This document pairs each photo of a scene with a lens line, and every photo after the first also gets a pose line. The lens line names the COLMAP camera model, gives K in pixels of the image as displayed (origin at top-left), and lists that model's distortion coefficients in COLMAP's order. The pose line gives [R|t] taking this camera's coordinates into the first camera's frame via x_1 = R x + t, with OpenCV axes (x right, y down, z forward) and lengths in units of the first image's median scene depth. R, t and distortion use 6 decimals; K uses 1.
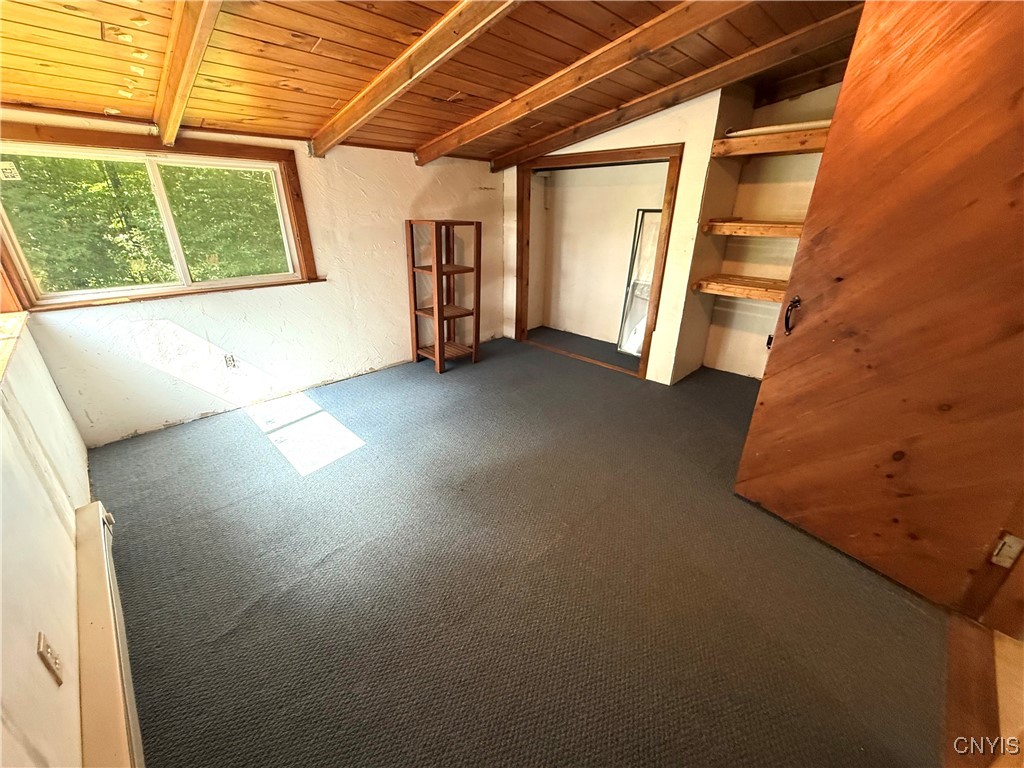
lens RADIAL K [[406.7, 0, 510.3], [0, 406.7, 383.1], [0, 0, 1]] dist [-0.001812, 0.000690]
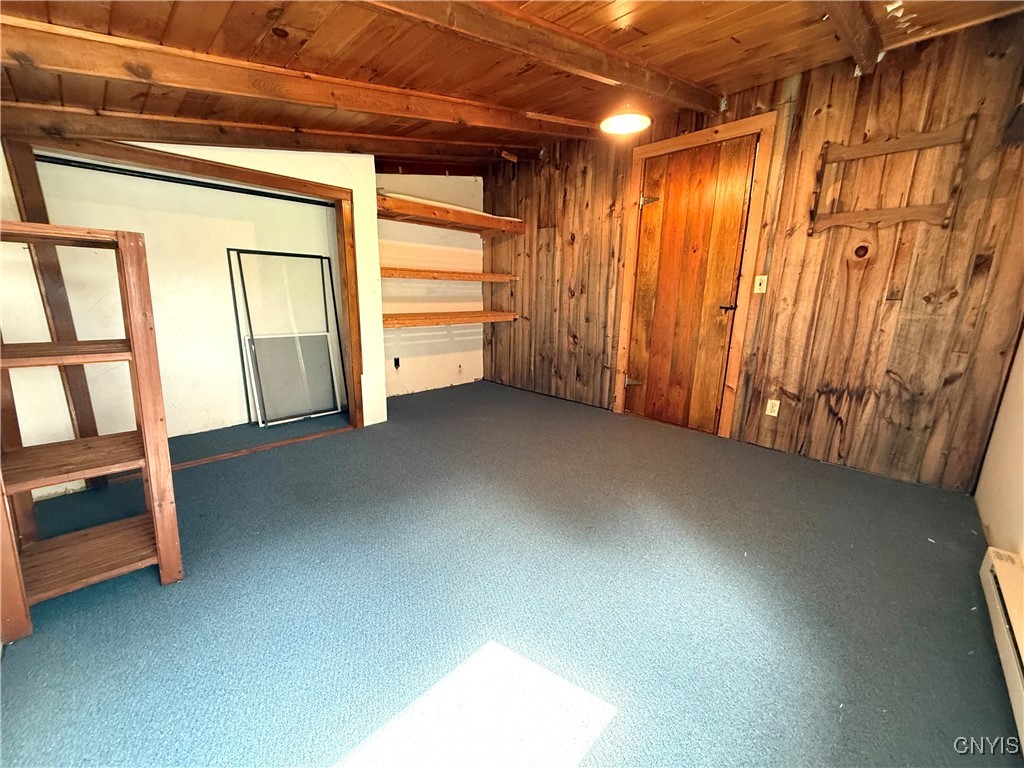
lens RADIAL K [[406.7, 0, 513.1], [0, 406.7, 388.2], [0, 0, 1]] dist [-0.001812, 0.000690]
pose [[-0.035128, -0.235343, 0.971277, -0.591709], [0.372917, 0.898594, 0.231219, -0.185998], [-0.927200, 0.370328, 0.056197, 0.622127]]
